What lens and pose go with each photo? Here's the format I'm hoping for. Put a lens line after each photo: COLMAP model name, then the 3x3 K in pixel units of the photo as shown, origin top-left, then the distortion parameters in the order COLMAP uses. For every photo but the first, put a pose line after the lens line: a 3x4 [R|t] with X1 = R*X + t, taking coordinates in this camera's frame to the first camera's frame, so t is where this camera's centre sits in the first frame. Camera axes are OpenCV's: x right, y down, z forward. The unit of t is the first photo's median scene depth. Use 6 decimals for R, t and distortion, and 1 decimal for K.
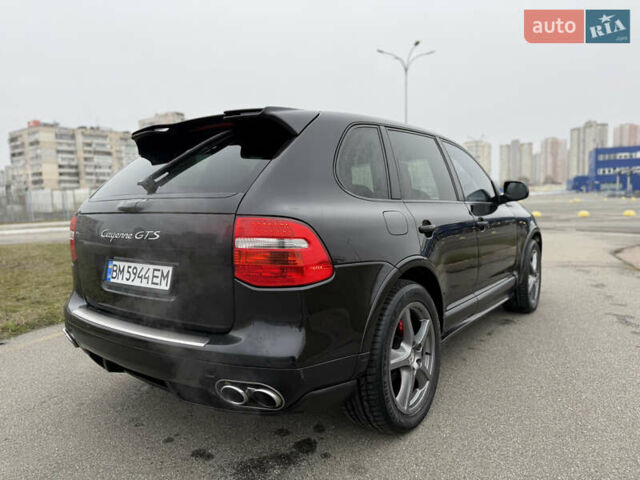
lens RADIAL K [[491.0, 0, 320.0], [0, 491.0, 240.0], [0, 0, 1]] dist [0.045483, -0.001762]
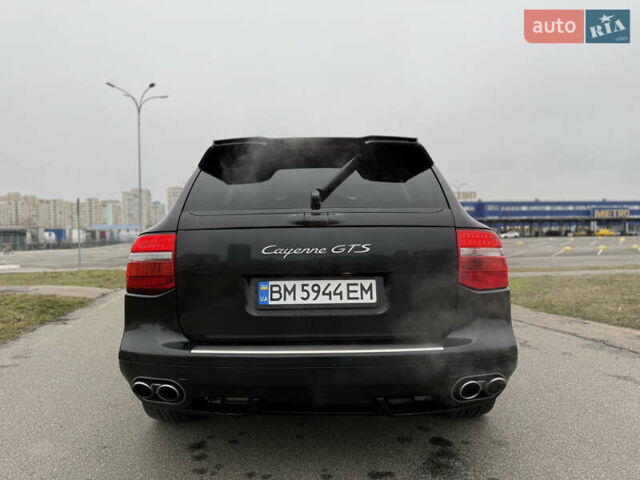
lens RADIAL K [[491.0, 0, 320.0], [0, 491.0, 240.0], [0, 0, 1]] dist [0.045483, -0.001762]
pose [[0.793666, 0.012307, 0.608229, -0.144461], [0.045238, 0.995833, -0.079180, 0.006930], [-0.606669, 0.090357, 0.789803, 0.038016]]
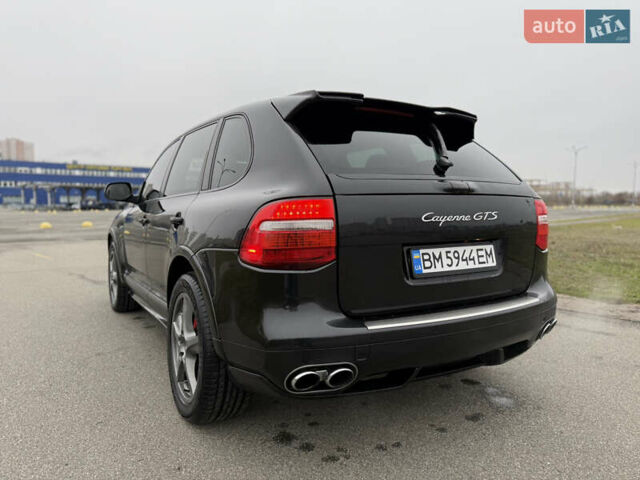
lens RADIAL K [[491.0, 0, 320.0], [0, 491.0, 240.0], [0, 0, 1]] dist [0.045483, -0.001762]
pose [[0.357467, -0.041334, 0.933010, -0.210205], [0.072632, 0.997225, 0.016352, -0.000255], [-0.931097, 0.061921, 0.359477, 0.138442]]
